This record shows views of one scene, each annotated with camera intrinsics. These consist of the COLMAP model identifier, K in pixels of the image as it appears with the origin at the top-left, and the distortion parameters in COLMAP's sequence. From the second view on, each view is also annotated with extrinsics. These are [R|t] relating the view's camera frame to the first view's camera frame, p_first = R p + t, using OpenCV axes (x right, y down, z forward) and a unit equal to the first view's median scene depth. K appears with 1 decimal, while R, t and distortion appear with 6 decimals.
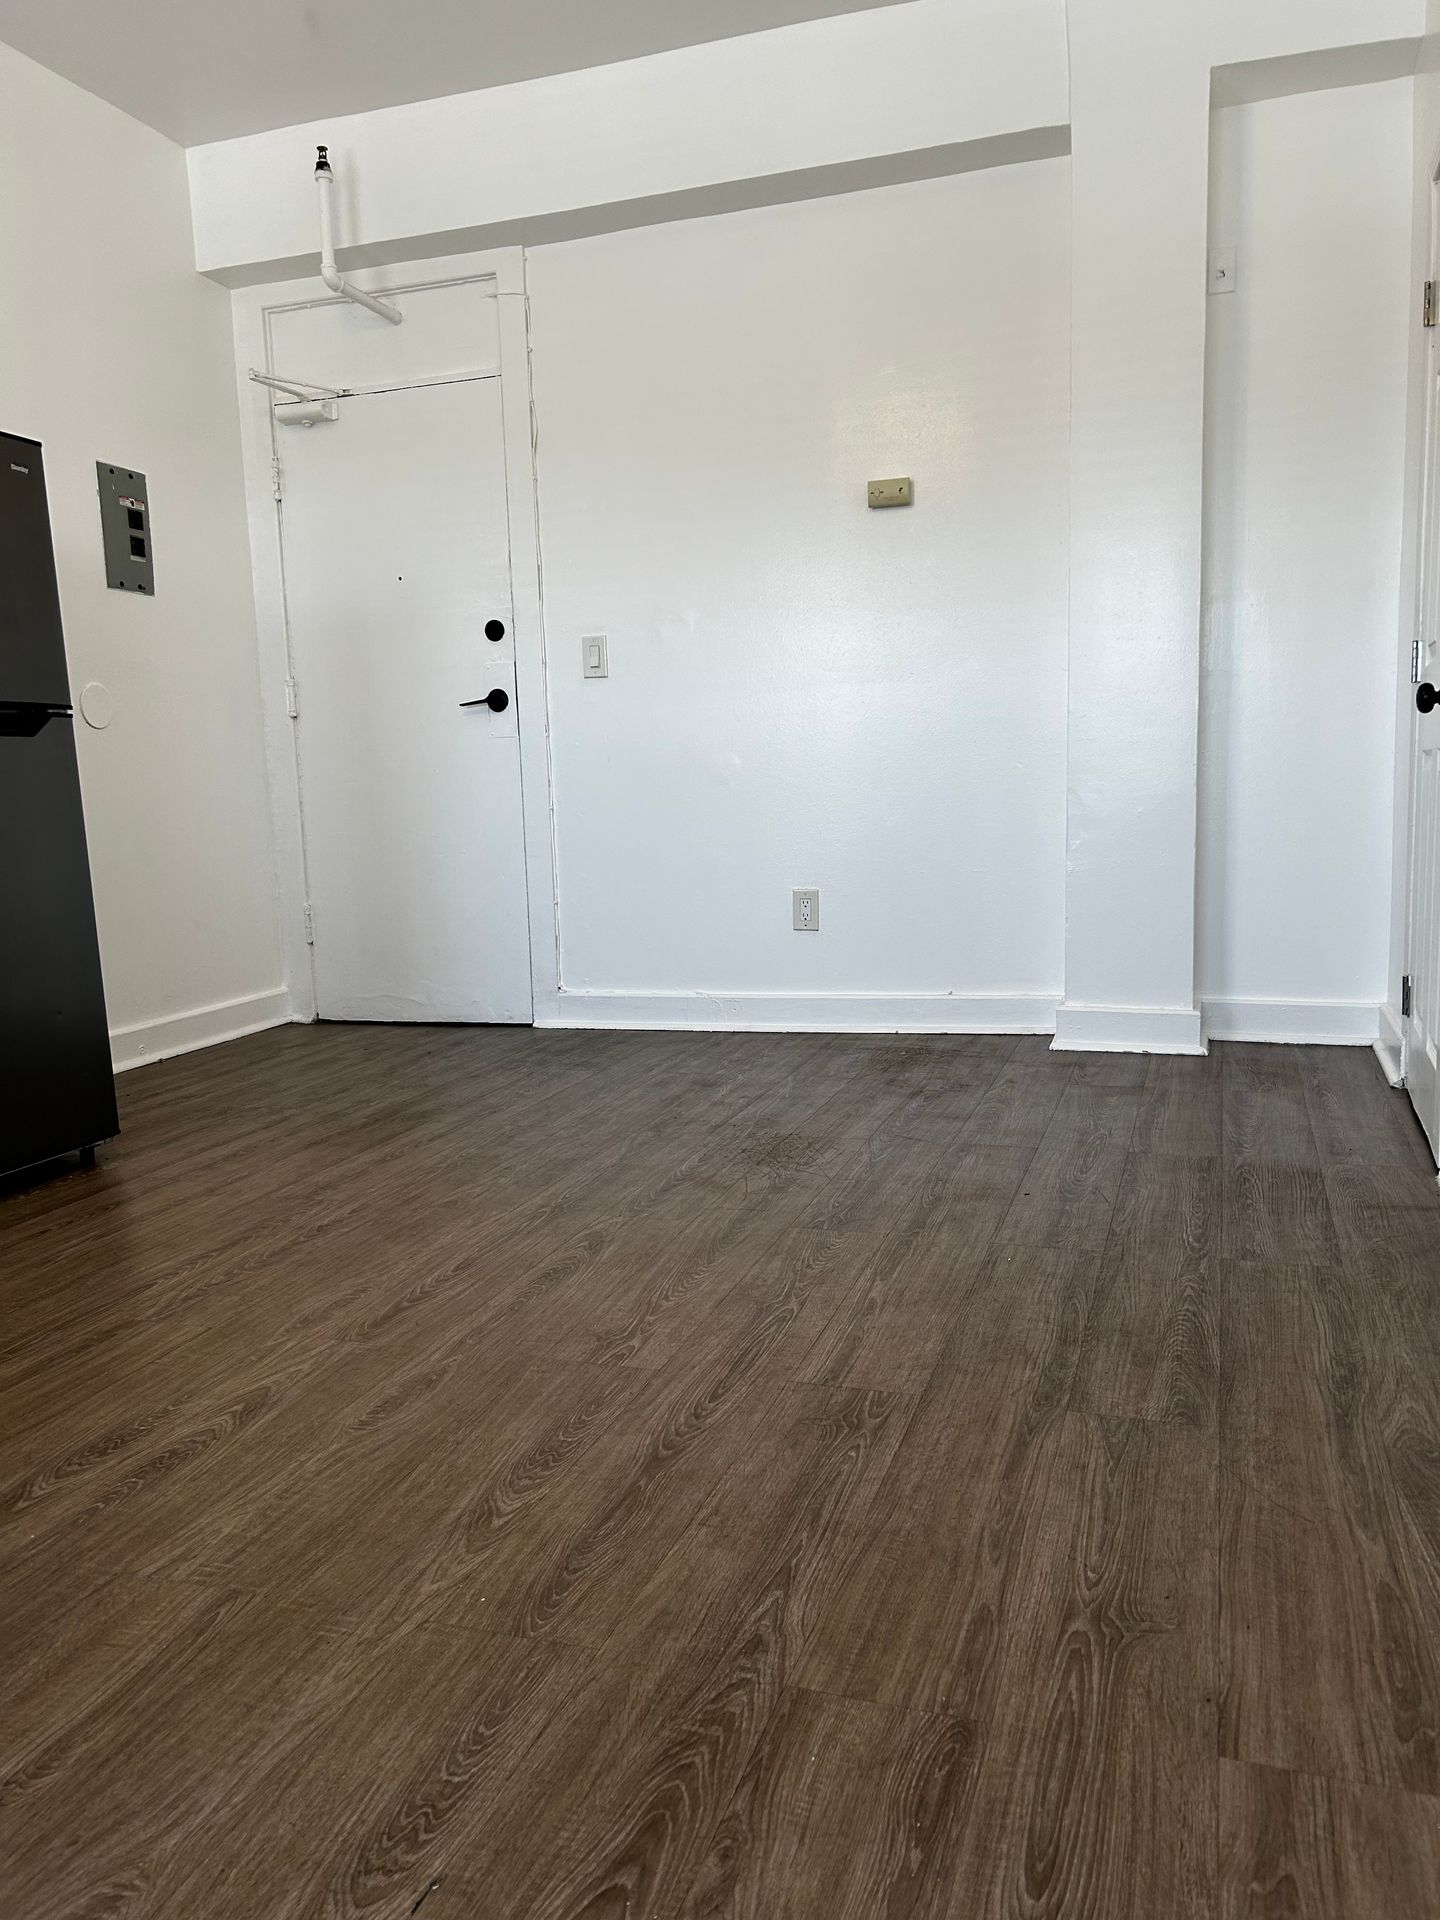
lens RADIAL K [[1441.4, 0, 733.7], [0, 1441.4, 966.4], [0, 0, 1]] dist [0.051906, -0.057024]
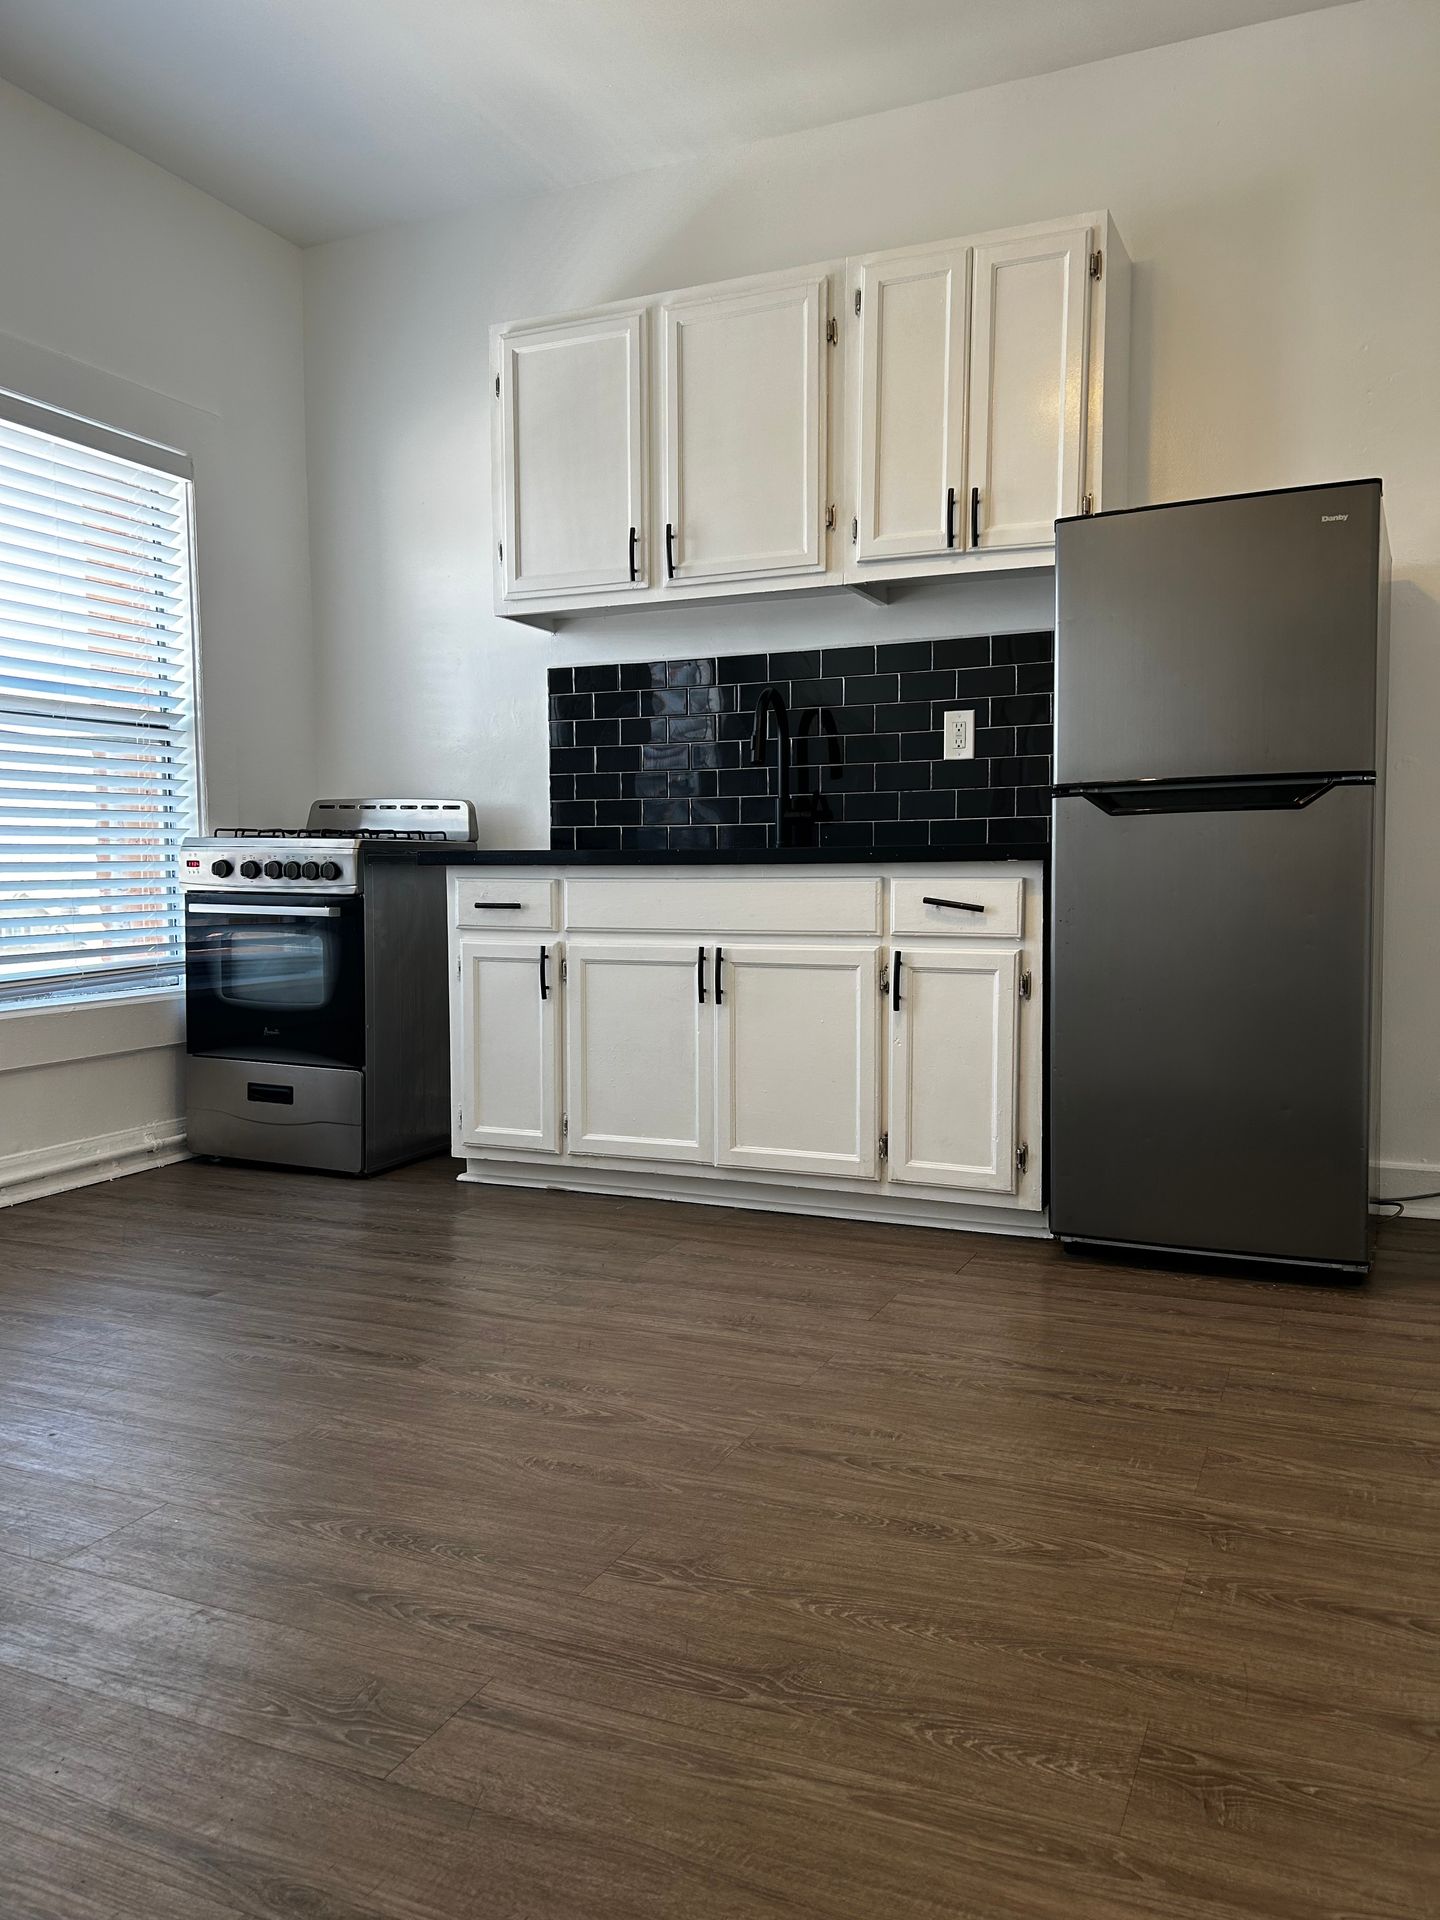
lens RADIAL K [[1441.4, 0, 721.2], [0, 1441.4, 966.7], [0, 0, 1]] dist [0.051906, -0.057024]
pose [[-0.097726, 0.098927, -0.990284, 0.566094], [-0.116131, 0.987116, 0.110070, -0.138710], [0.988415, 0.125759, -0.084978, 0.856735]]
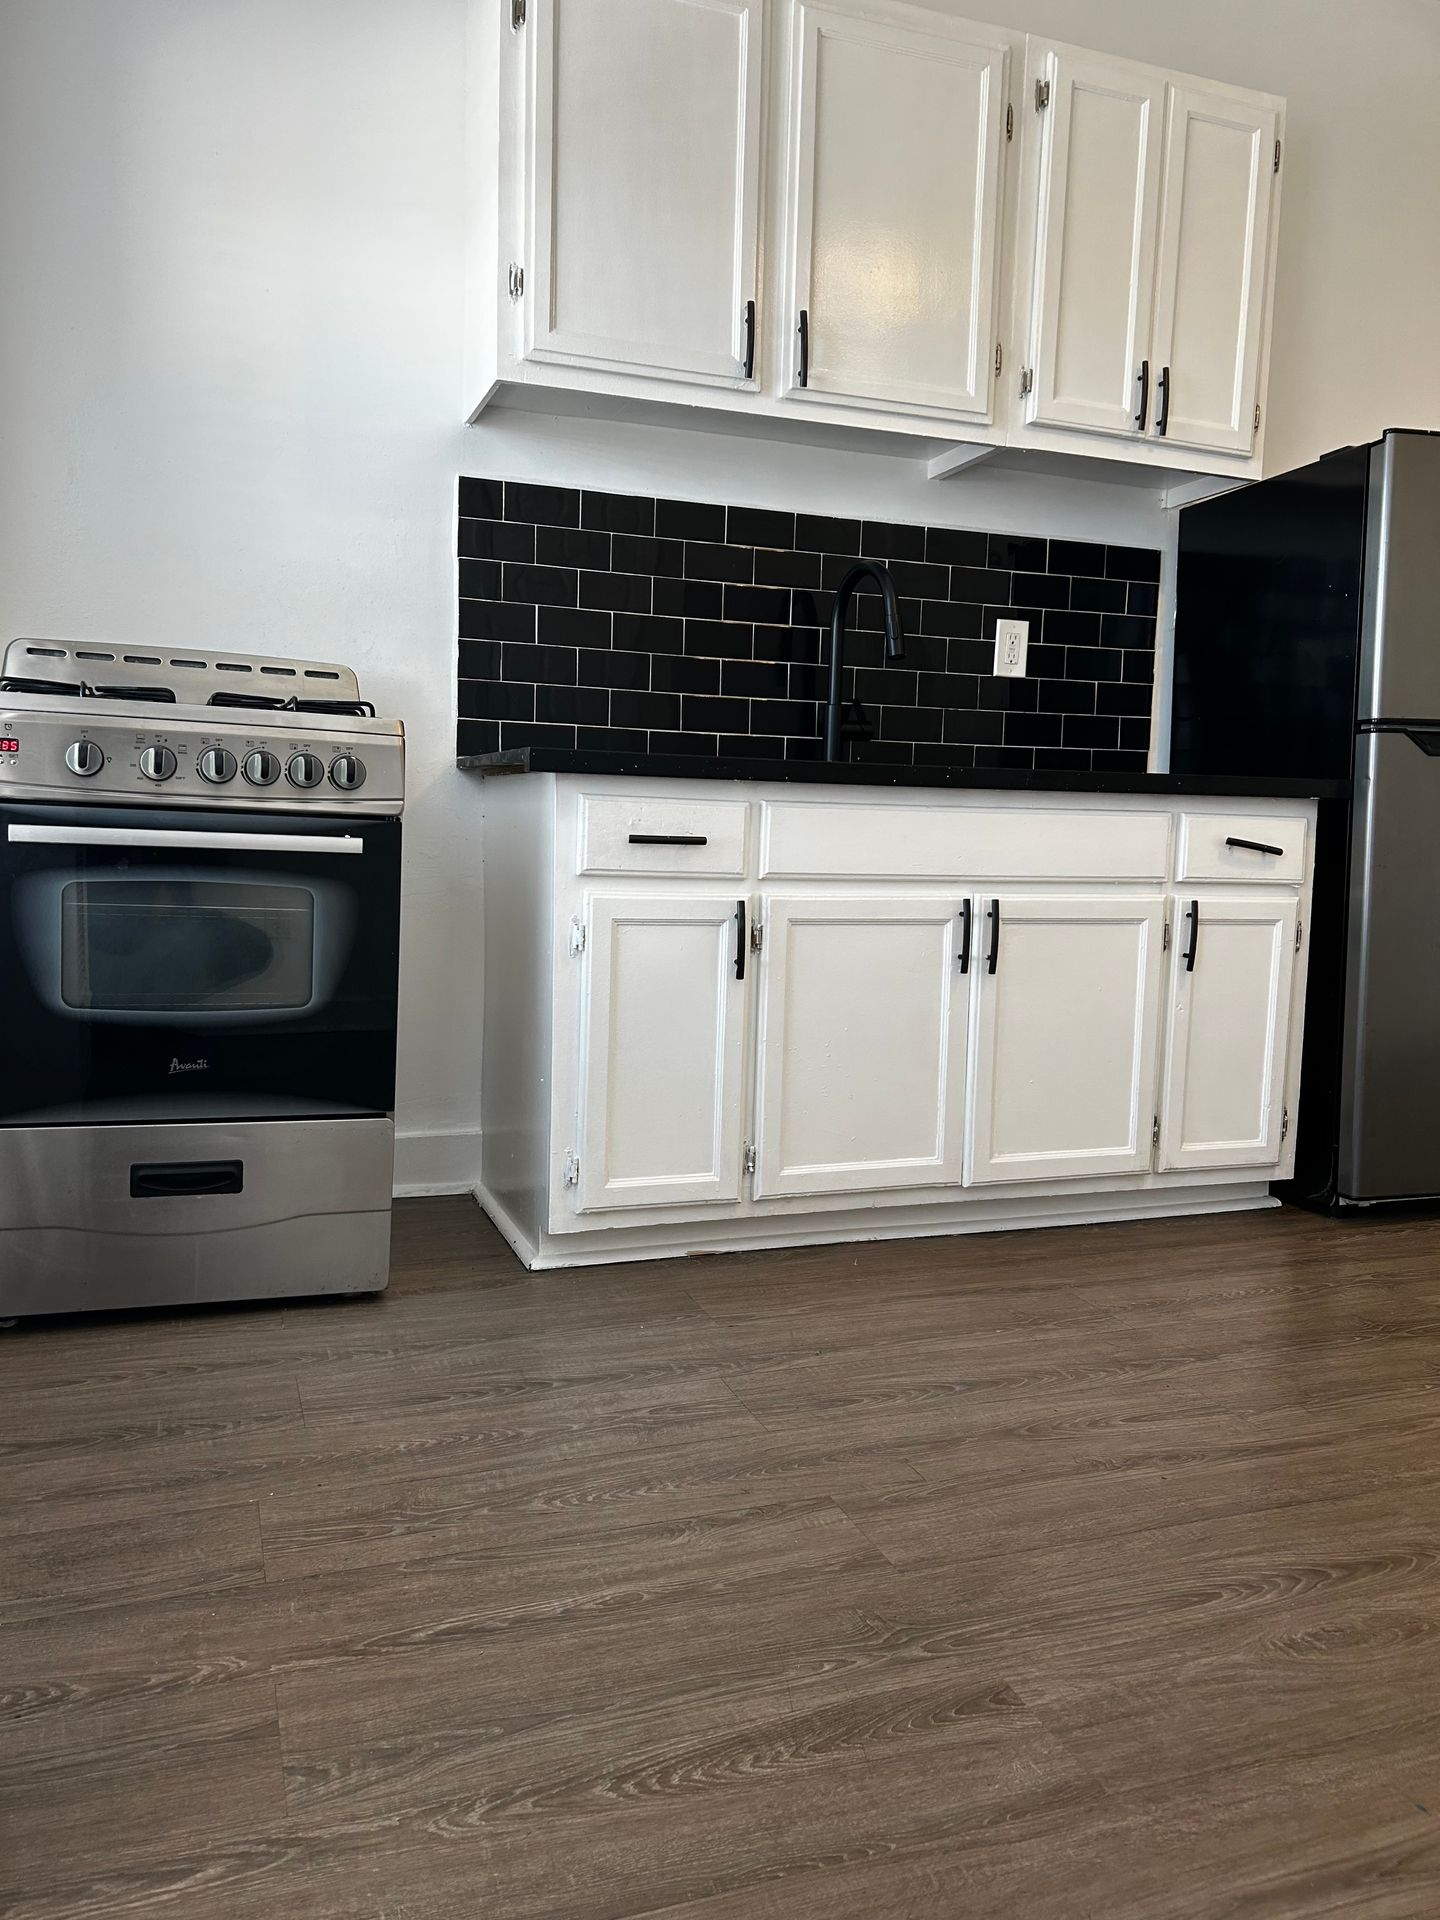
lens RADIAL K [[1441.4, 0, 736.1], [0, 1441.4, 954.1], [0, 0, 1]] dist [0.051906, -0.057024]
pose [[0.627591, 0.122699, -0.768814, -0.080782], [-0.144319, 0.988723, 0.039986, 0.014049], [0.765050, 0.085859, 0.638221, -0.044986]]
